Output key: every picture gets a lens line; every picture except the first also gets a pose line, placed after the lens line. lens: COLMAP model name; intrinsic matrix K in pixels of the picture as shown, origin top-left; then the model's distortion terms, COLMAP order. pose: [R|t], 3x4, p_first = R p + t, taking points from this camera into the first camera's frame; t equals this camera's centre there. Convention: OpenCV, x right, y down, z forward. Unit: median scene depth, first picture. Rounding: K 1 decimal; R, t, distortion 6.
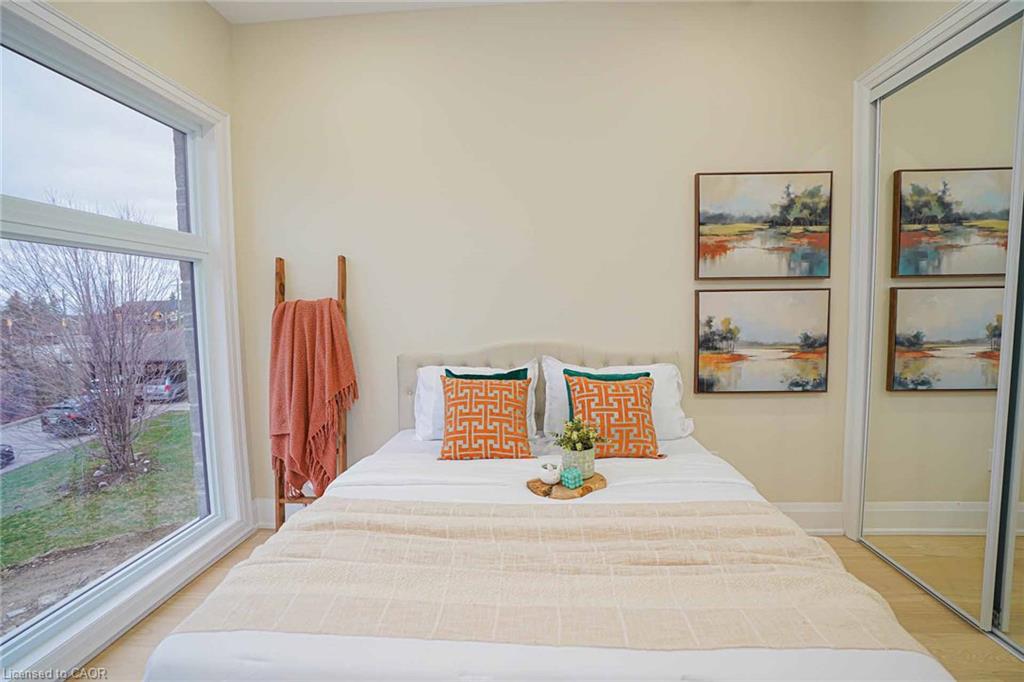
lens RADIAL K [[473.6, 0, 511.3], [0, 473.6, 340.0], [0, 0, 1]] dist [-0.045502, 0.007723]
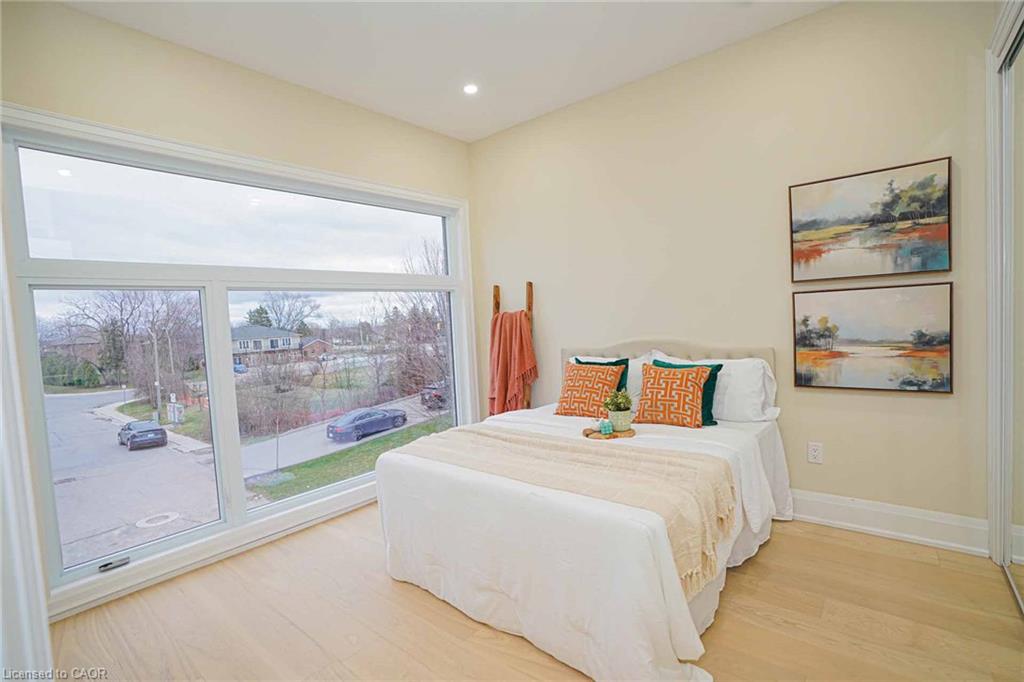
lens RADIAL K [[473.6, 0, 509.7], [0, 473.6, 344.1], [0, 0, 1]] dist [-0.045502, 0.007723]
pose [[0.806385, 0.006005, -0.591360, 0.511993], [-0.003259, 0.999978, 0.005710, 0.010963], [0.591381, -0.002677, 0.806388, -0.266663]]
